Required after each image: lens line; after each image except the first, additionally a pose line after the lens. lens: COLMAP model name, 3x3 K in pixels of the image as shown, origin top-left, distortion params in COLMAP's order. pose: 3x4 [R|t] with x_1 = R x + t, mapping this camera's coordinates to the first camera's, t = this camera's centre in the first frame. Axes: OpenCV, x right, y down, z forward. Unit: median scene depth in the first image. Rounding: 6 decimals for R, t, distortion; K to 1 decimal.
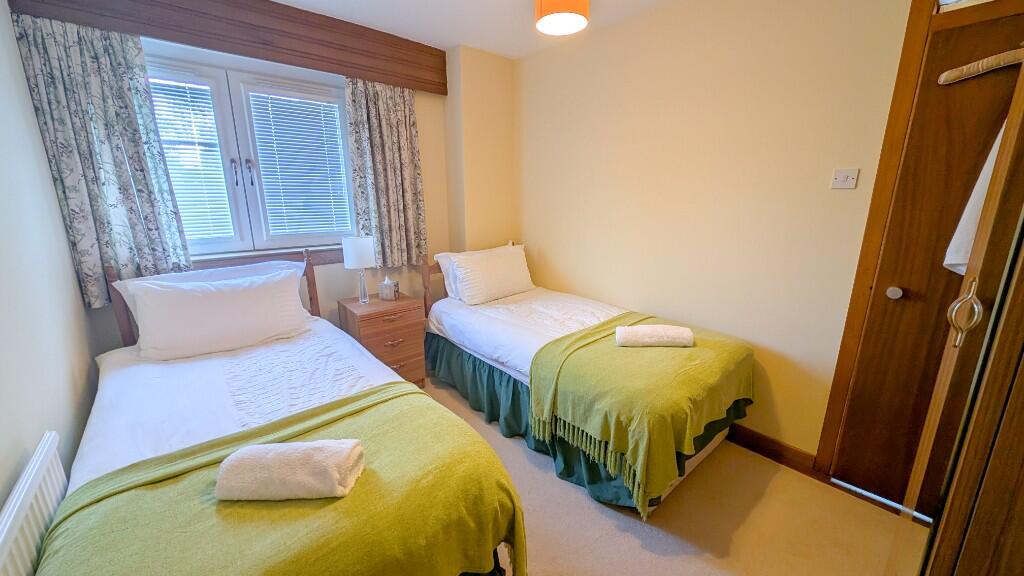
lens RADIAL K [[379.2, 0, 513.8], [0, 379.2, 285.3], [0, 0, 1]] dist [0.010726, -0.007905]
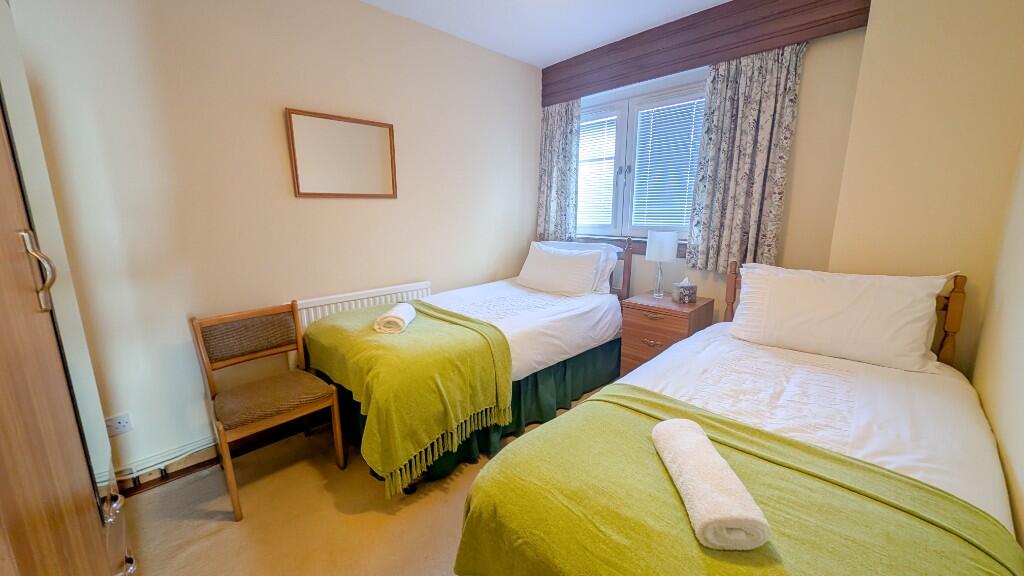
lens RADIAL K [[379.2, 0, 513.8], [0, 379.2, 285.3], [0, 0, 1]] dist [0.010726, -0.007905]
pose [[0.057776, 0.199112, -0.978272, 0.704039], [-0.220766, 0.958198, 0.181988, -0.103032], [0.973614, 0.205455, 0.099318, 0.655499]]
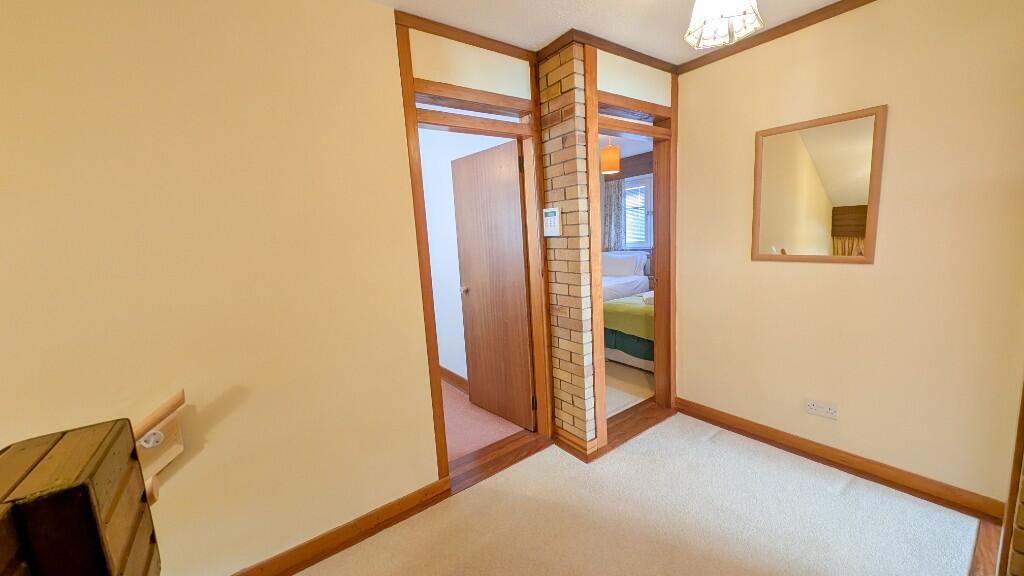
lens RADIAL K [[379.2, 0, 513.8], [0, 379.2, 285.3], [0, 0, 1]] dist [0.010726, -0.007905]
pose [[-0.078290, 0.153993, -0.984965, 2.206054], [-0.165909, 0.972208, 0.165185, -0.132779], [0.983028, 0.176347, -0.050565, 0.353767]]
